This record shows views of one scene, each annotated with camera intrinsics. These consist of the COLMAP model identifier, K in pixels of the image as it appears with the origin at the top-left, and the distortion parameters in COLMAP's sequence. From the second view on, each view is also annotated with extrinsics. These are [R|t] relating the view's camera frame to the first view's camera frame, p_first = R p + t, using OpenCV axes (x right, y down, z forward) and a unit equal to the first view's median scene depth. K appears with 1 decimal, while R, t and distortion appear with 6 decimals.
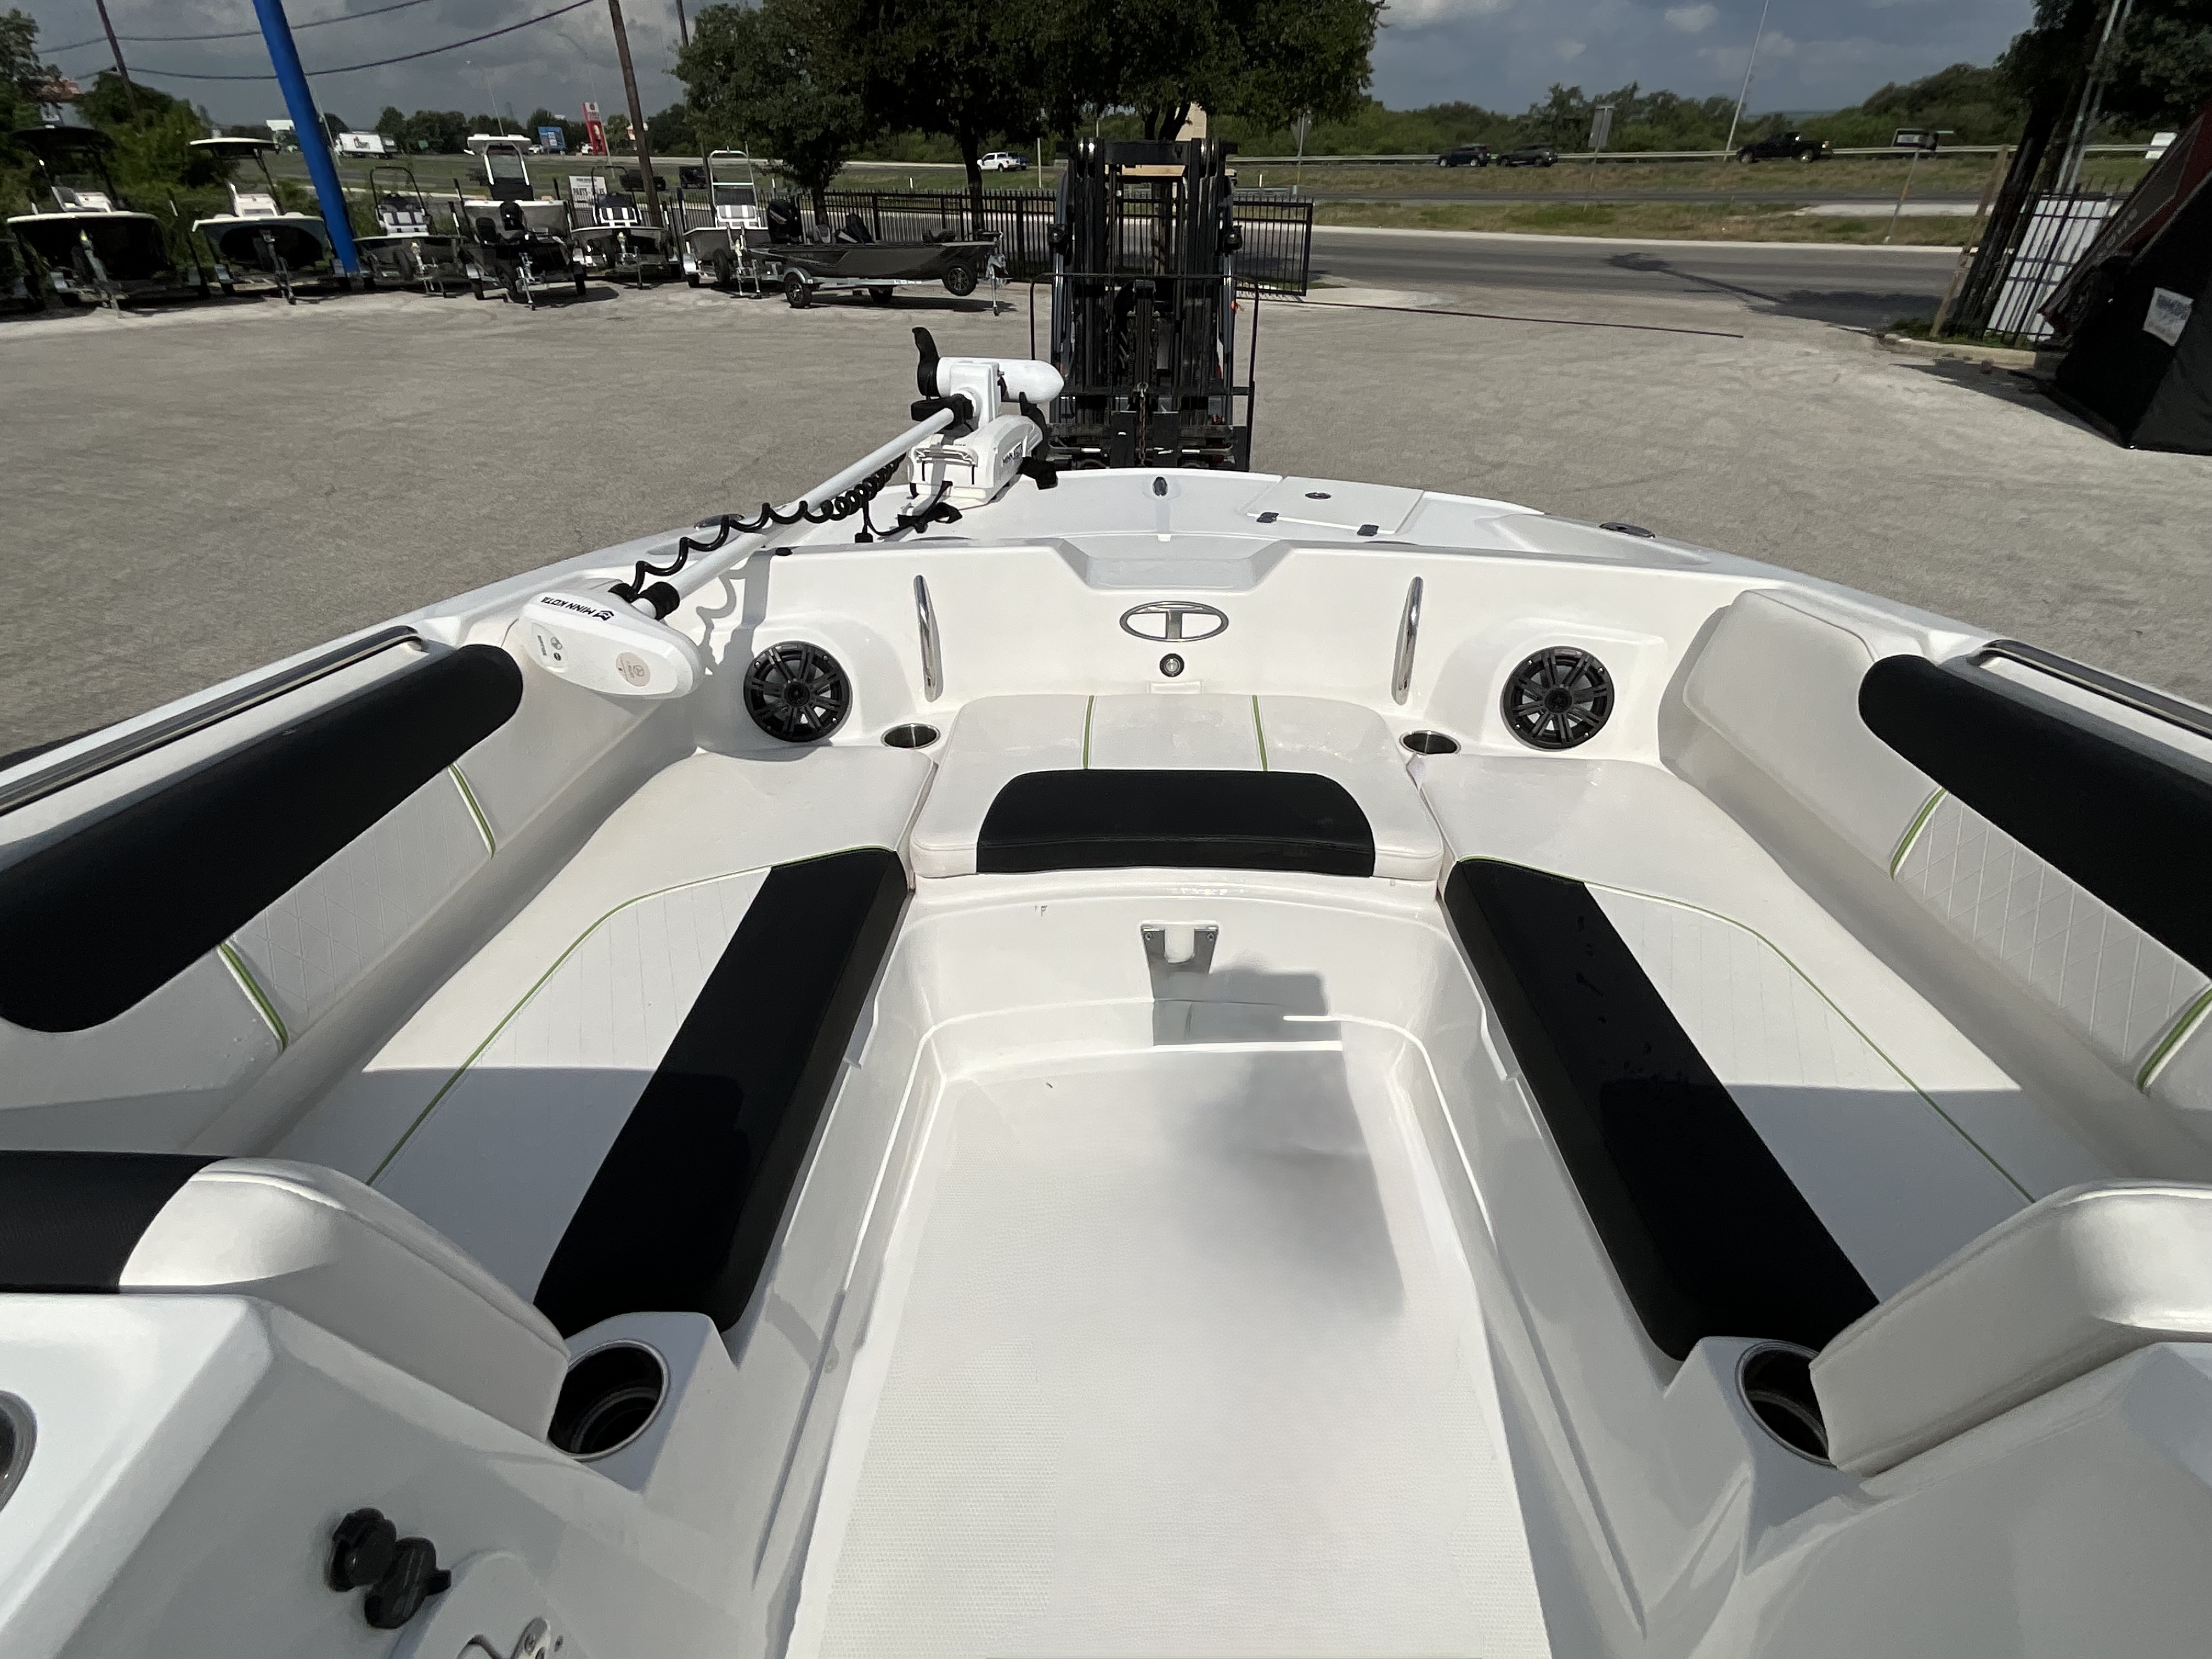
lens RADIAL K [[1093.8, 0, 1106.0], [0, 1093.8, 829.5], [0, 0, 1]] dist [-0.008946, 0.011279]
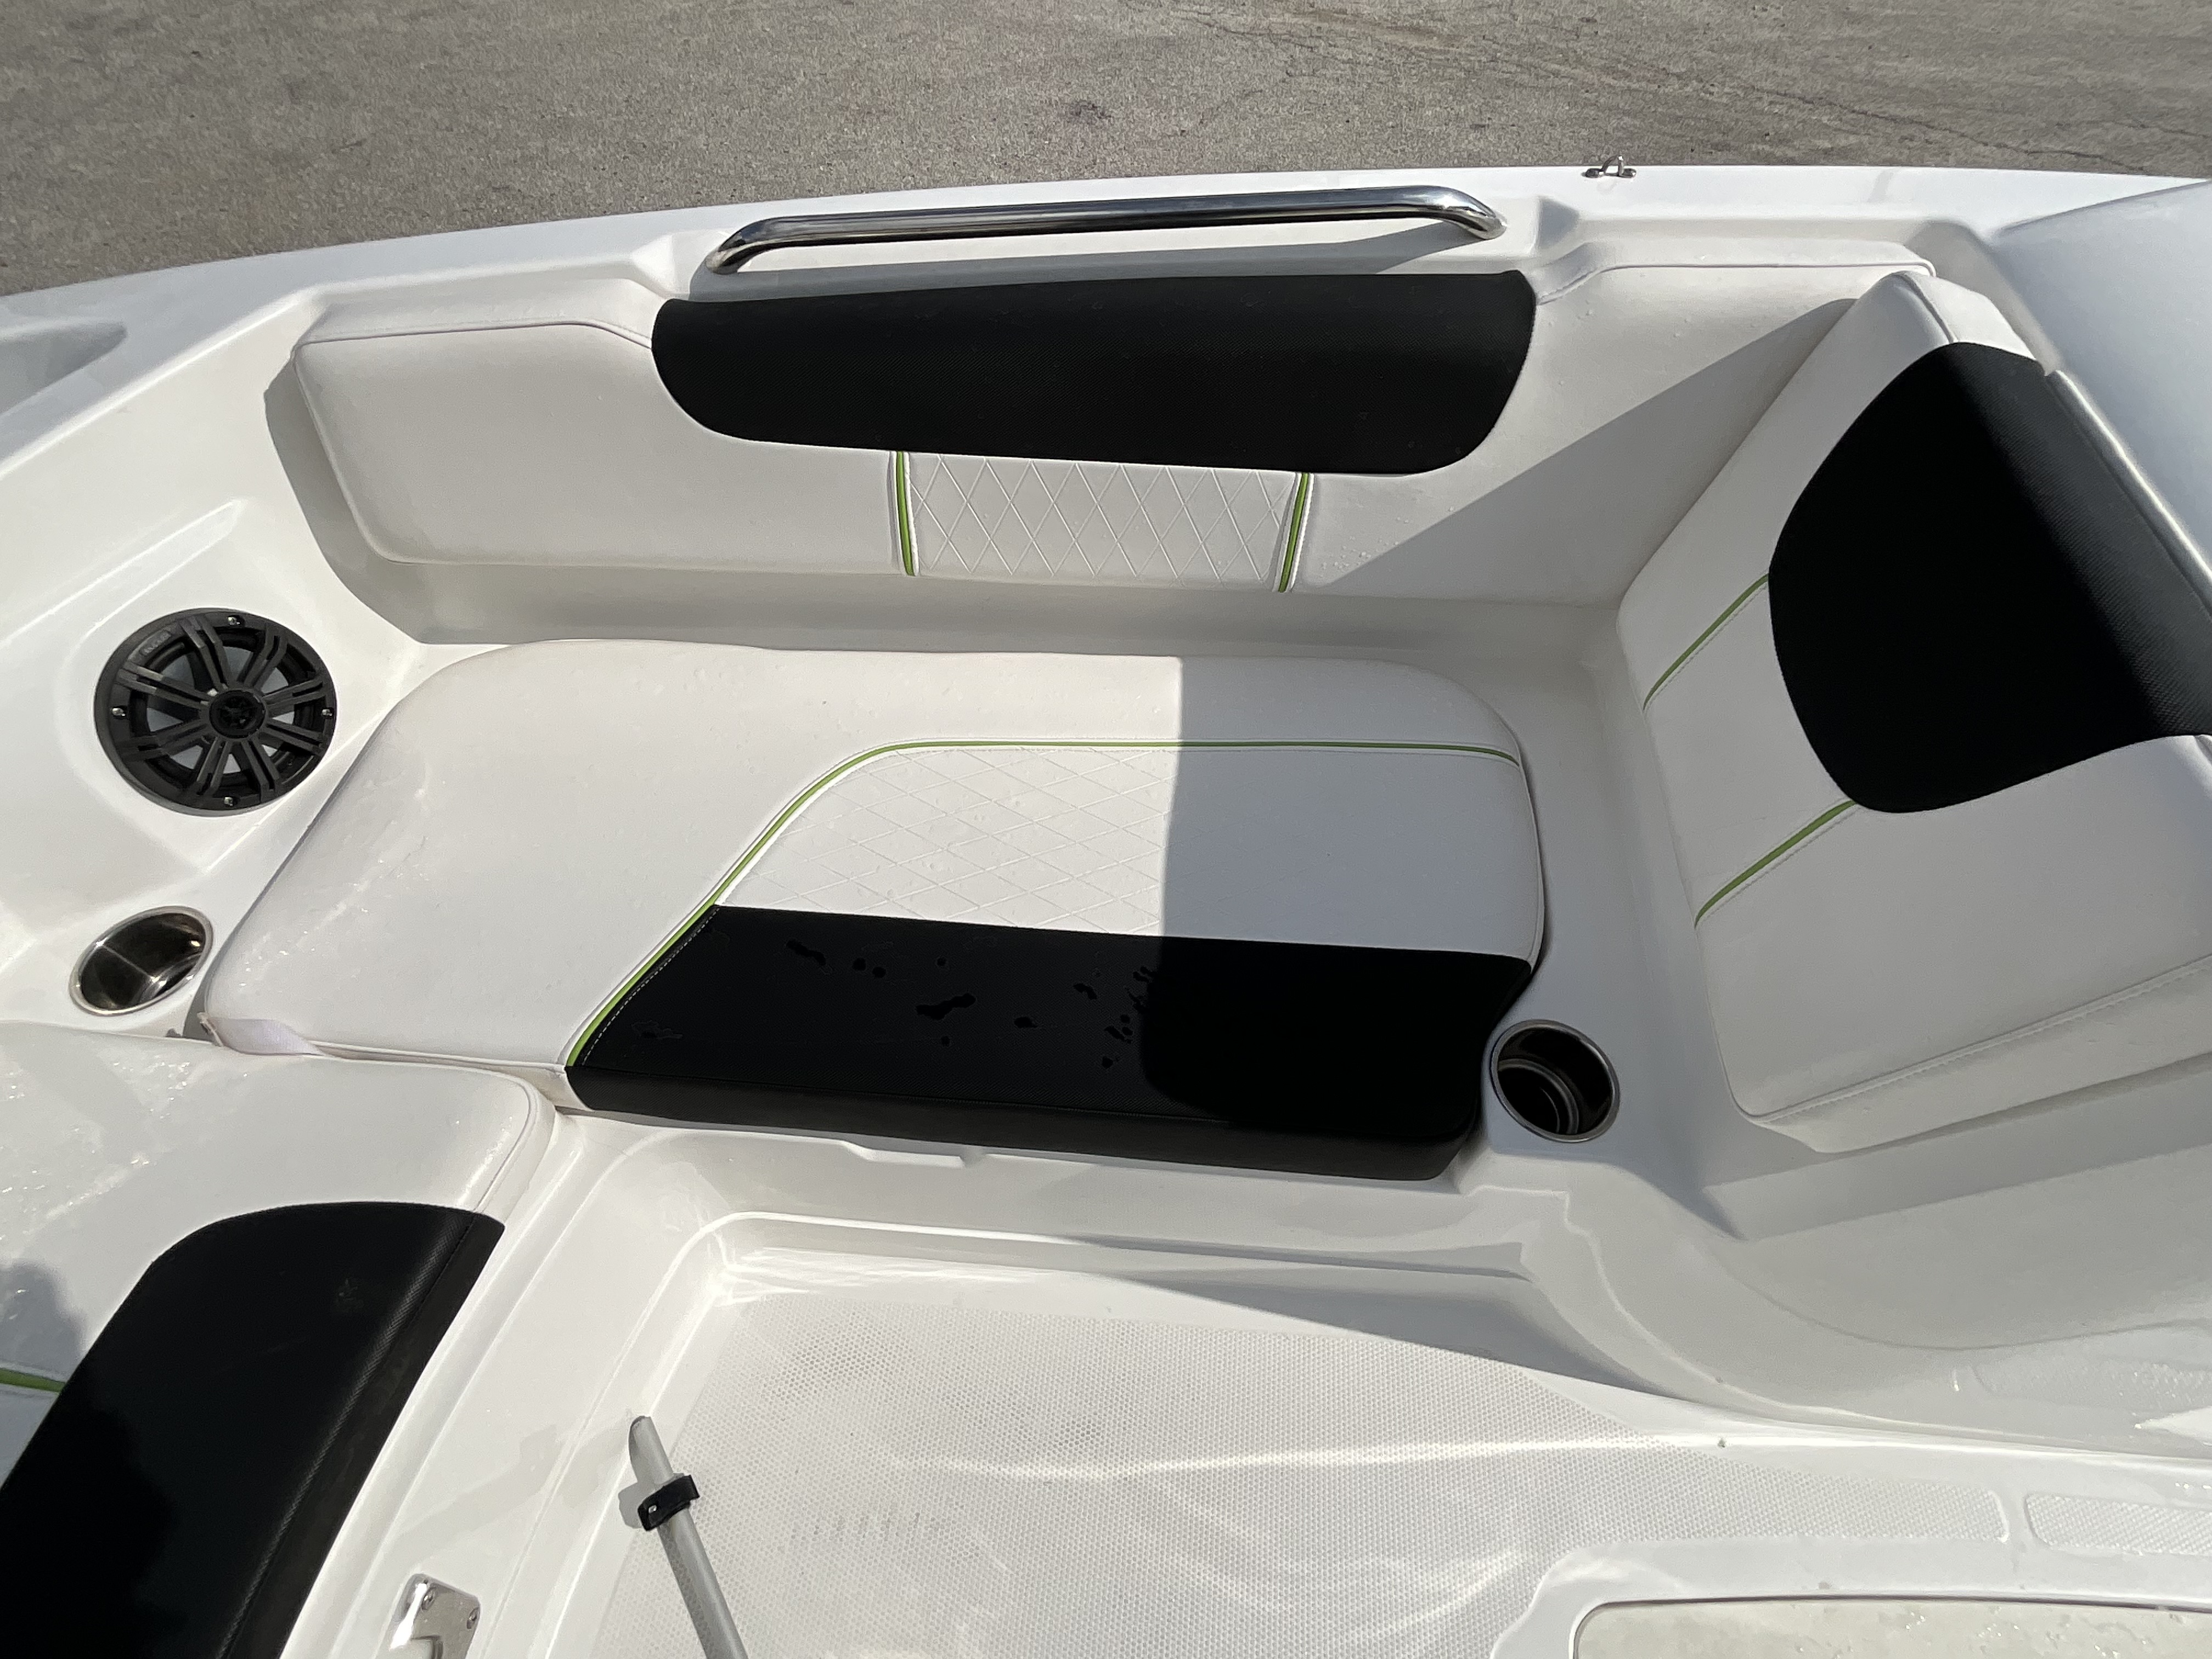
lens RADIAL K [[1096.9, 0, 1112.6], [0, 1096.9, 837.8], [0, 0, 1]] dist [0.029627, -0.018025]
pose [[0.093274, -0.818994, 0.566171, 0.020450], [0.513277, 0.526816, 0.677504, -0.041569], [-0.853139, 0.227409, 0.469509, 0.076297]]
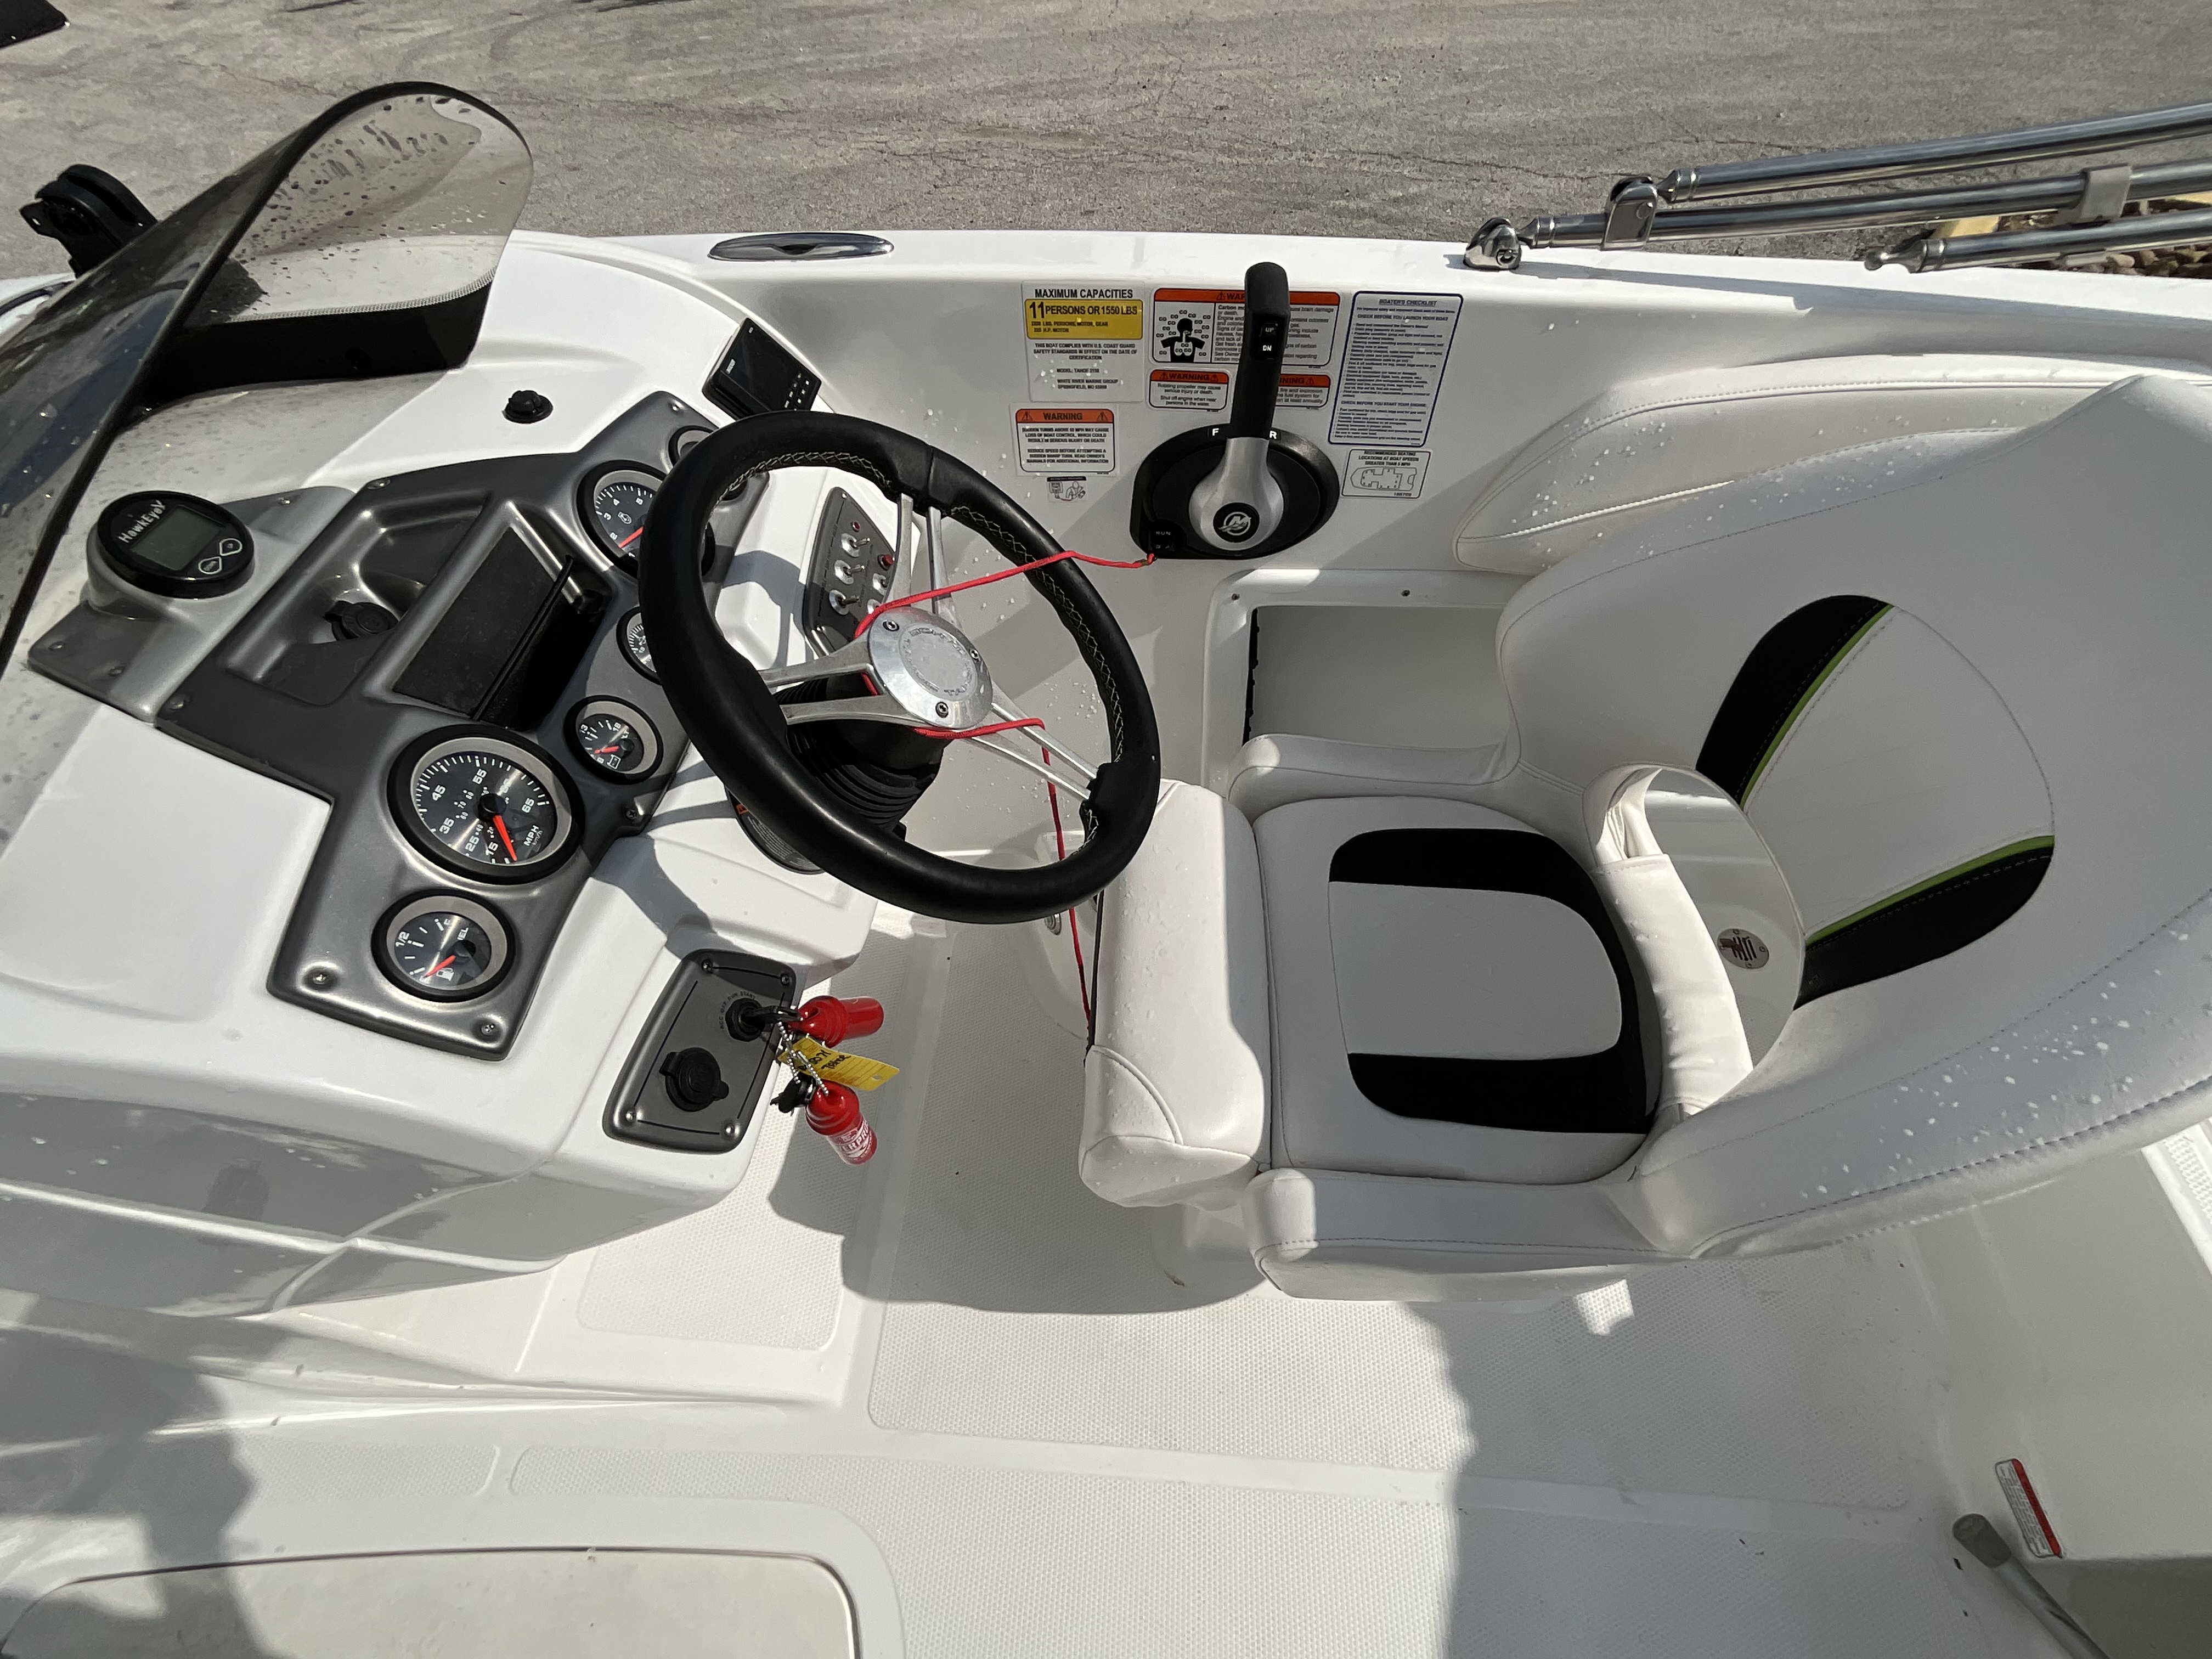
lens RADIAL K [[987.5, 0, 1106.0], [0, 987.5, 829.5], [0, 0, 1]] dist [-0.001729, -0.000739]
pose [[0.049321, -0.810090, 0.584227, 0.033478], [0.588433, 0.496212, 0.638373, 0.049789], [-0.807040, 0.312294, 0.501158, -0.058725]]
